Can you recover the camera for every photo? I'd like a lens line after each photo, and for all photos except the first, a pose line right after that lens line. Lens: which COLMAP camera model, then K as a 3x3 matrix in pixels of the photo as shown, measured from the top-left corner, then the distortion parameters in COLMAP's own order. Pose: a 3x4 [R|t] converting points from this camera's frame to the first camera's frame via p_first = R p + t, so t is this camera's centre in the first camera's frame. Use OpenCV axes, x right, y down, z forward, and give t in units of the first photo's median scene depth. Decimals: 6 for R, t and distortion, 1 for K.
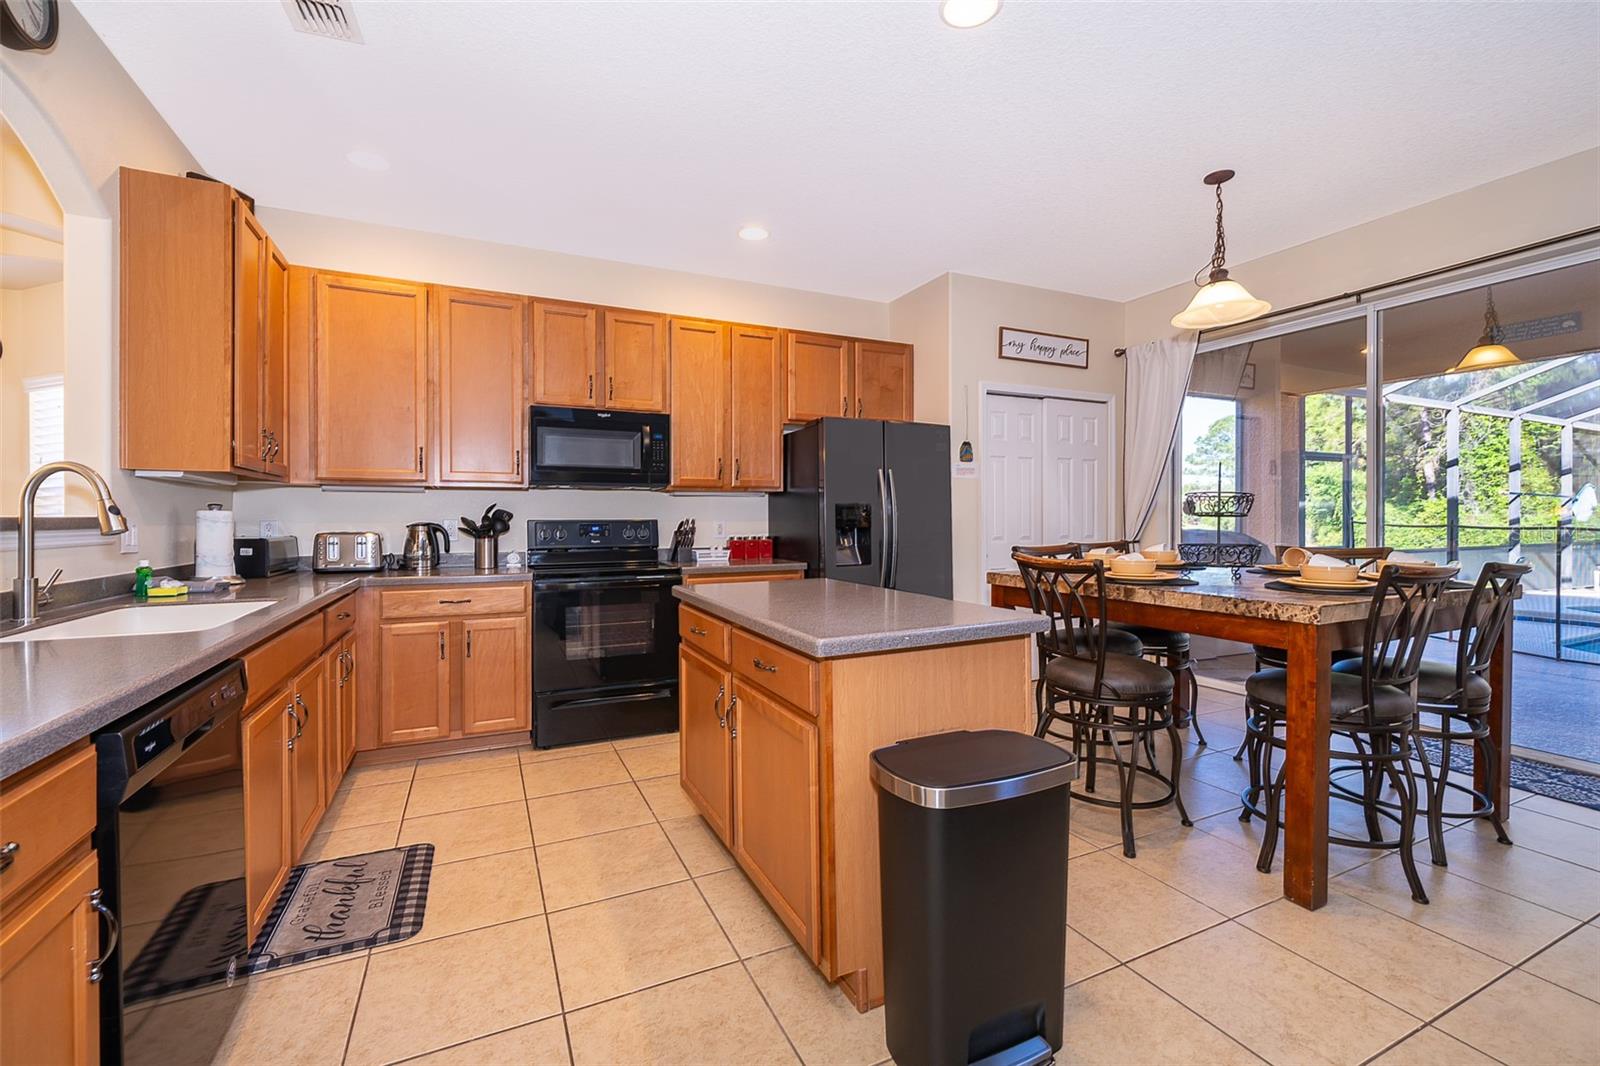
lens RADIAL K [[653.6, 0, 793.1], [0, 653.6, 523.3], [0, 0, 1]] dist [0.001388, -0.000378]
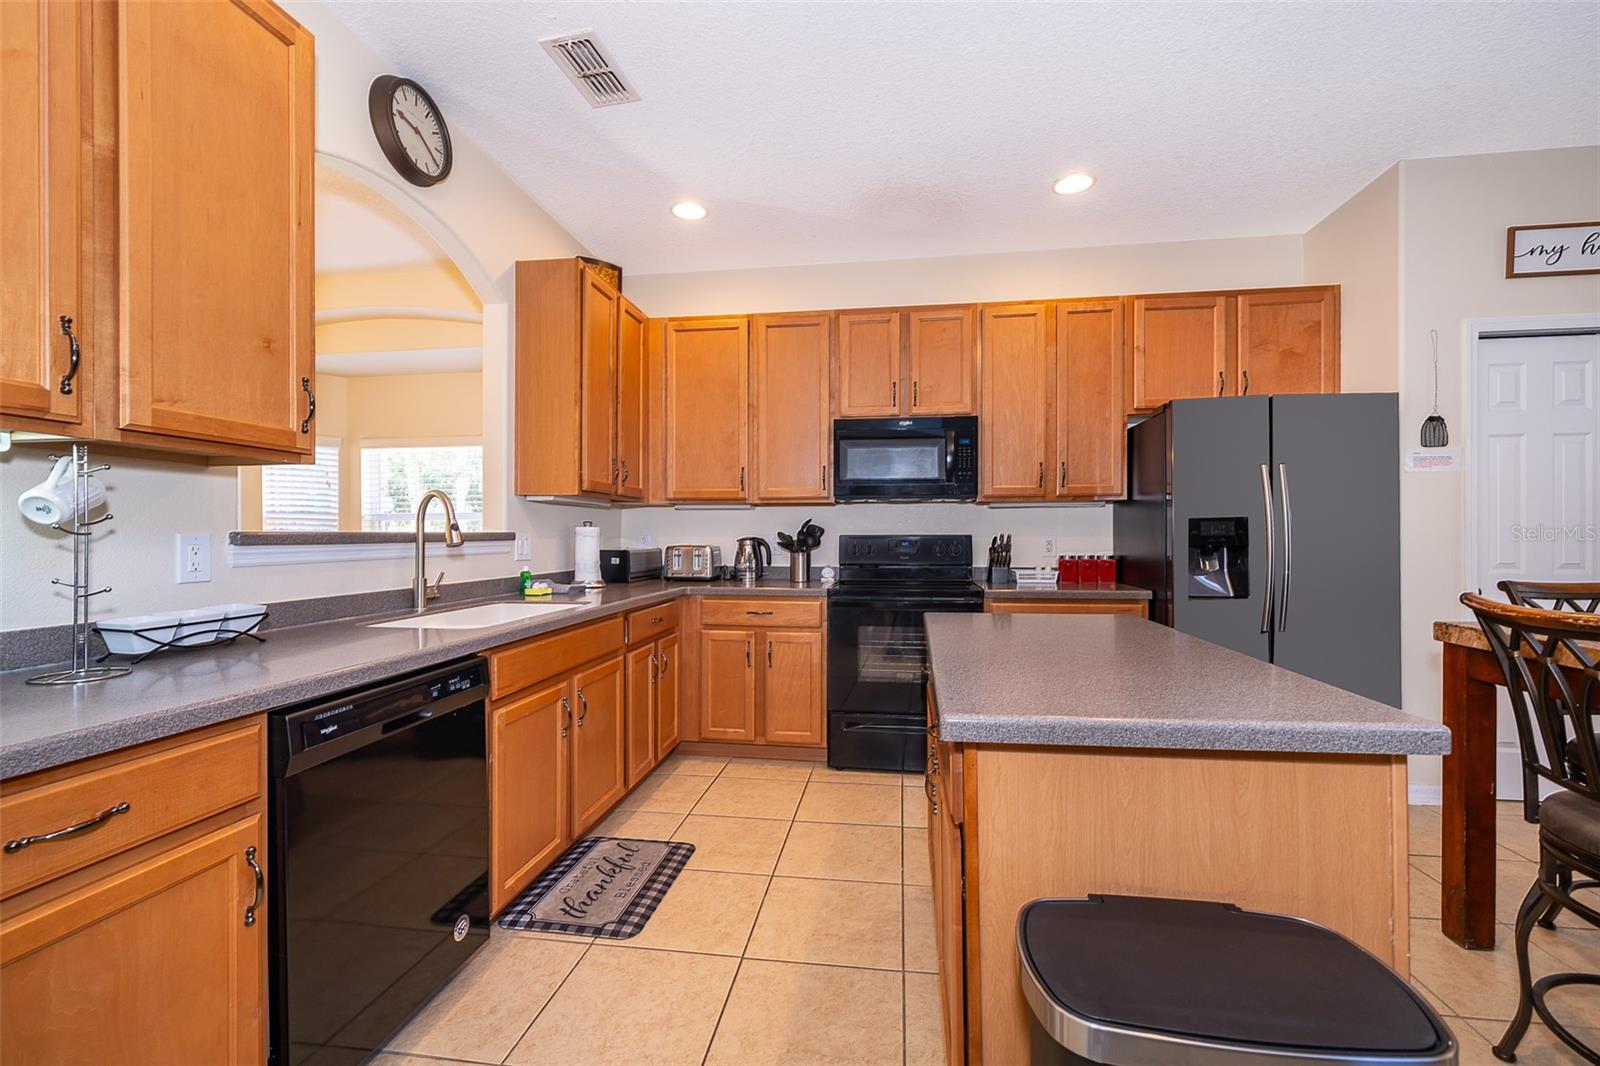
lens RADIAL K [[663.6, 0, 819.9], [0, 663.6, 535.7], [0, 0, 1]] dist [0.000345, -0.000194]
pose [[0.847266, 0.003215, -0.531159, 0.114204], [-0.004610, 0.999989, -0.001300, -0.002338], [0.531149, 0.003551, 0.847271, 0.133637]]
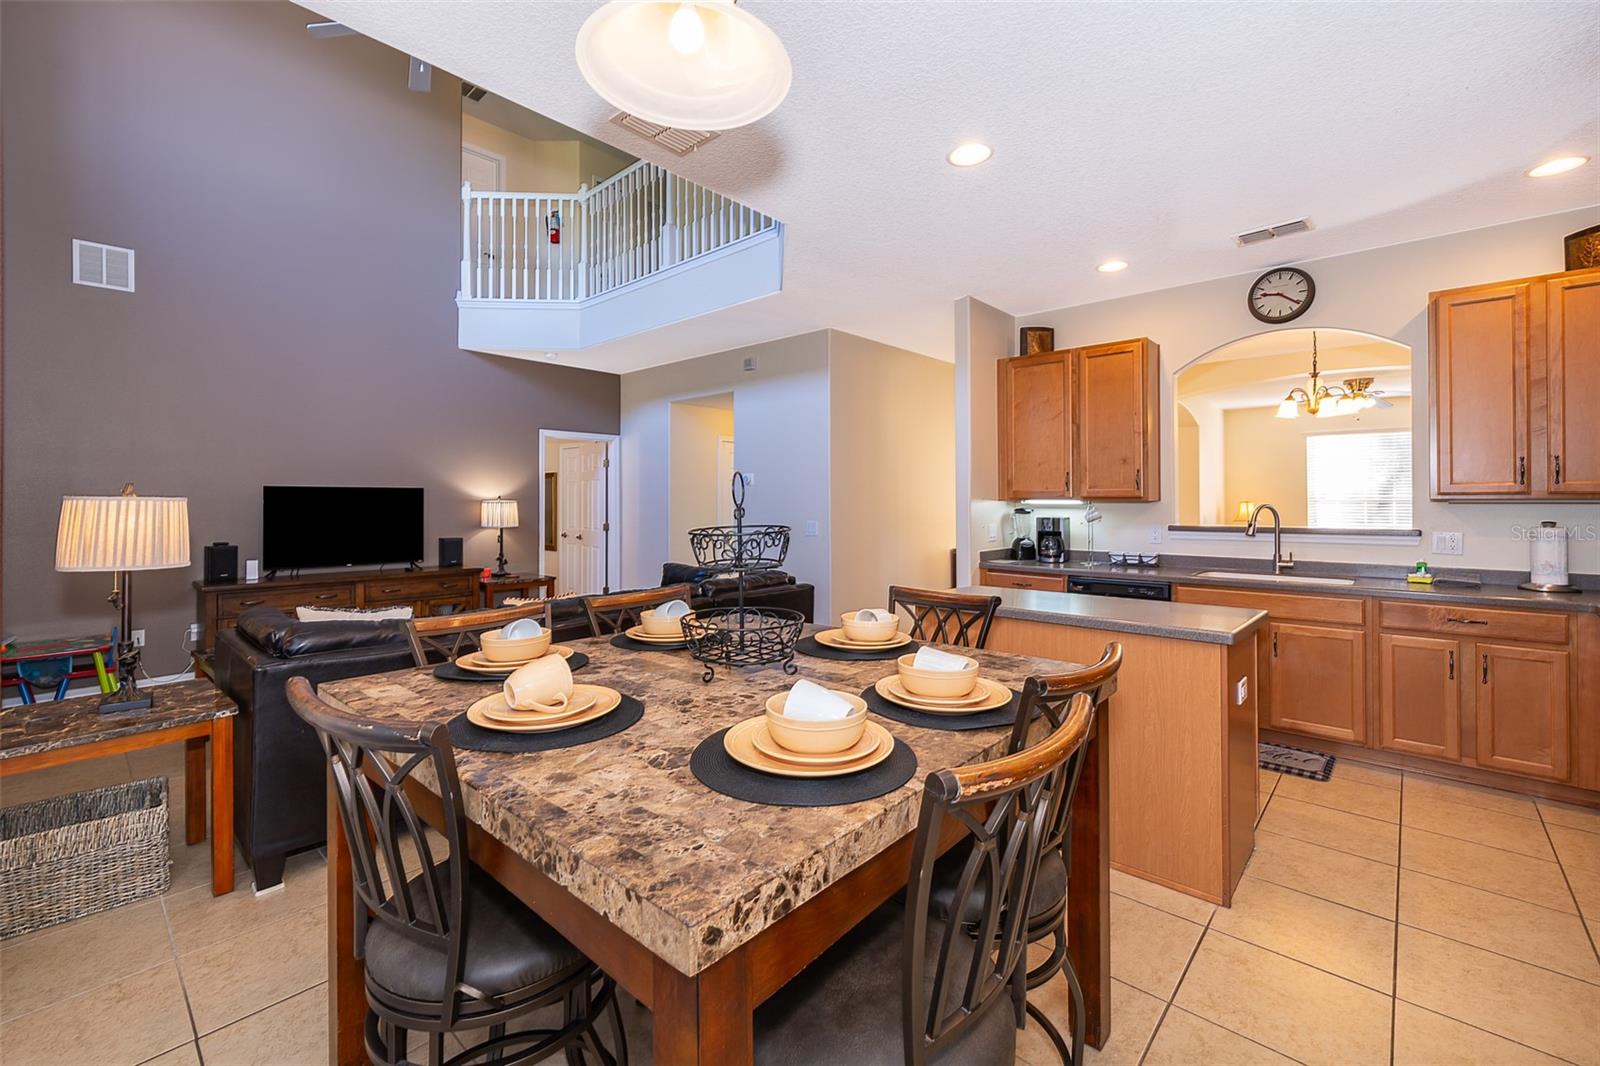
lens RADIAL K [[670.0, 0, 794.2], [0, 670.0, 497.0], [0, 0, 1]] dist [0.001626, 0.000244]
pose [[-0.916958, 0.003642, -0.398966, 0.630523], [0.004430, 0.999990, -0.001055, -0.058373], [0.398958, -0.002735, -0.916965, 1.174687]]
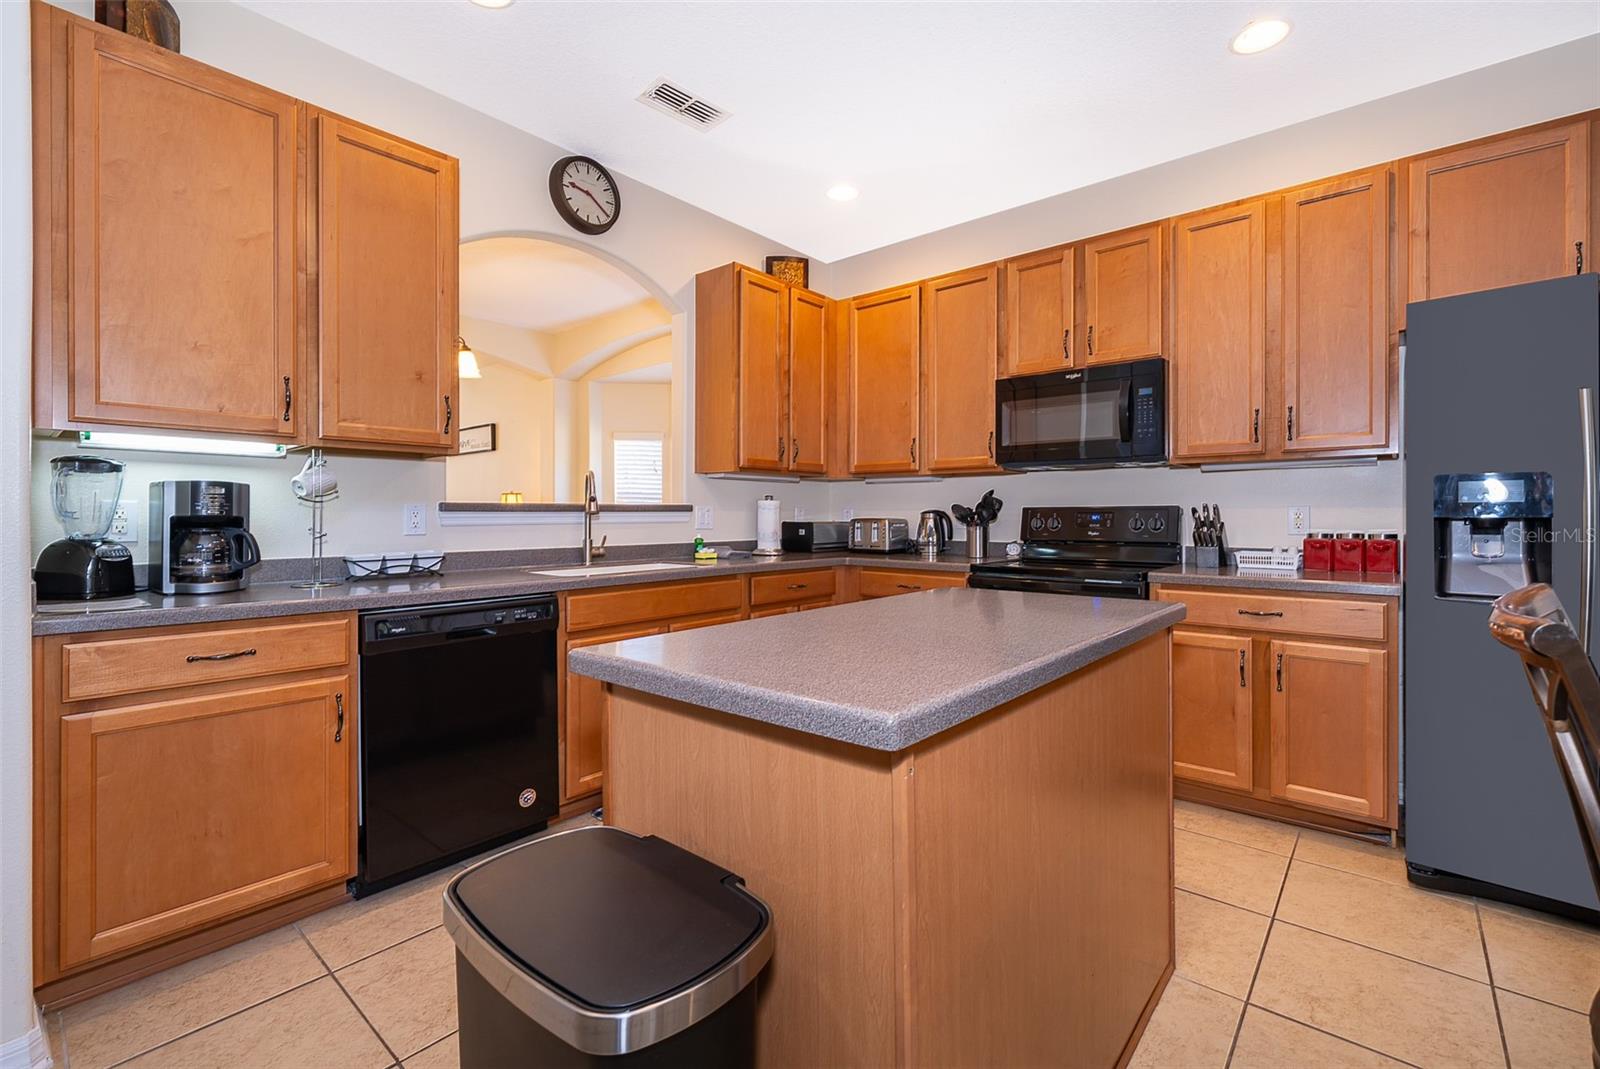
lens RADIAL K [[693.0, 0, 811.6], [0, 693.0, 516.7], [0, 0, 1]] dist [-0.001589, -0.000018]
pose [[0.437685, 0.006105, -0.899108, 0.345229], [-0.005649, 0.999976, 0.004040, 0.006295], [0.899110, 0.003311, 0.437709, 0.343704]]
